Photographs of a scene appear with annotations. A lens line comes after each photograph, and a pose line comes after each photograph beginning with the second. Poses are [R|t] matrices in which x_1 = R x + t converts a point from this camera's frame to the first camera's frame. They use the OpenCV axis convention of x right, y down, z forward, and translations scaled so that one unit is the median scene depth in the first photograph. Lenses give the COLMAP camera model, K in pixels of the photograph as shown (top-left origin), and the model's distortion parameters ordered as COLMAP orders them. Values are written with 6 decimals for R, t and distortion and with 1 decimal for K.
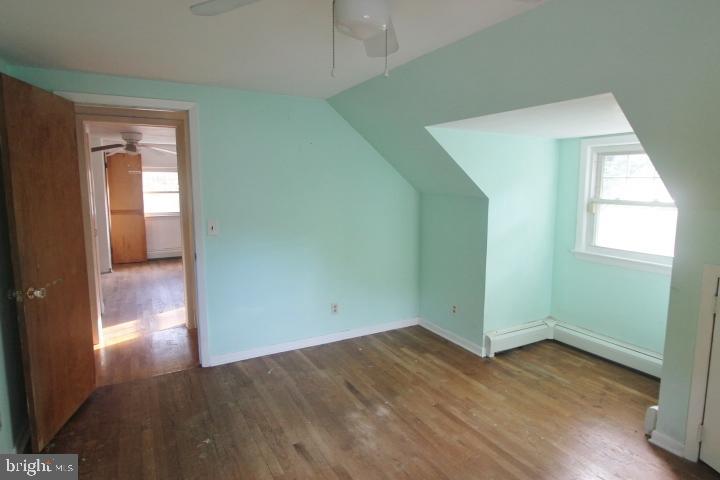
lens RADIAL K [[418.7, 0, 364.9], [0, 418.7, 238.8], [0, 0, 1]] dist [-0.006060, 0.001145]
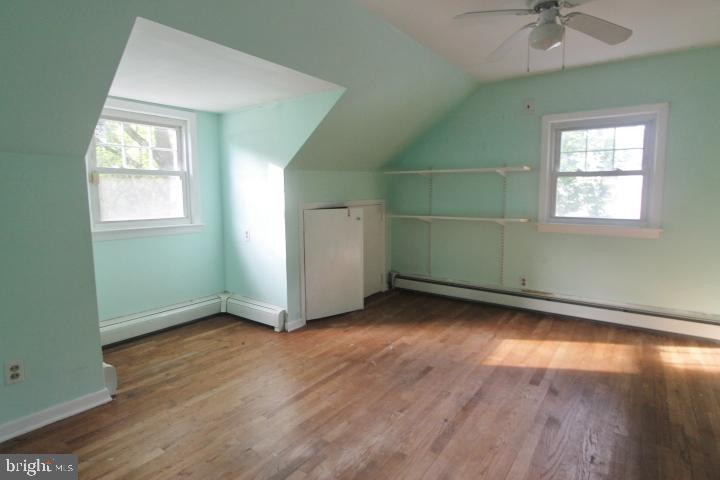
lens RADIAL K [[392.2, 0, 367.8], [0, 392.2, 235.6], [0, 0, 1]] dist [-0.001273, 0.000432]
pose [[-0.428104, -0.101065, 0.898060, -0.436934], [0.124163, 0.977726, 0.169219, -0.025814], [-0.895159, 0.183950, -0.406020, 0.873708]]
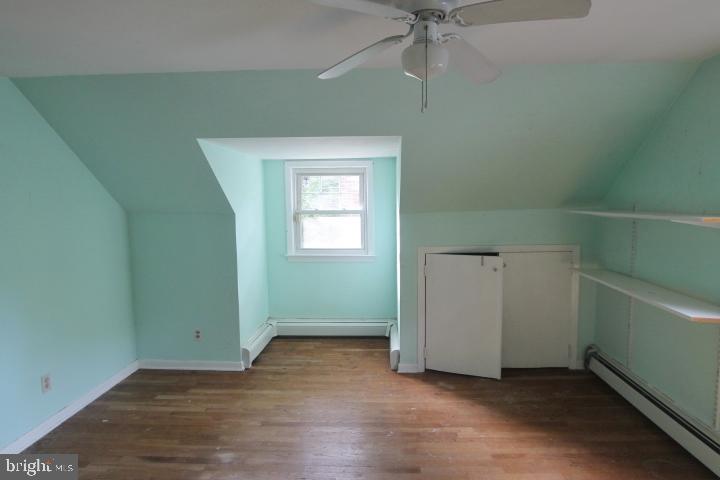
lens RADIAL K [[418.7, 0, 364.9], [0, 418.7, 238.8], [0, 0, 1]] dist [-0.006060, 0.001145]
pose [[0.525787, -0.091340, 0.845698, -0.402903], [0.126164, 0.991595, 0.028659, -0.024929], [-0.841208, 0.091628, 0.532891, 0.193784]]
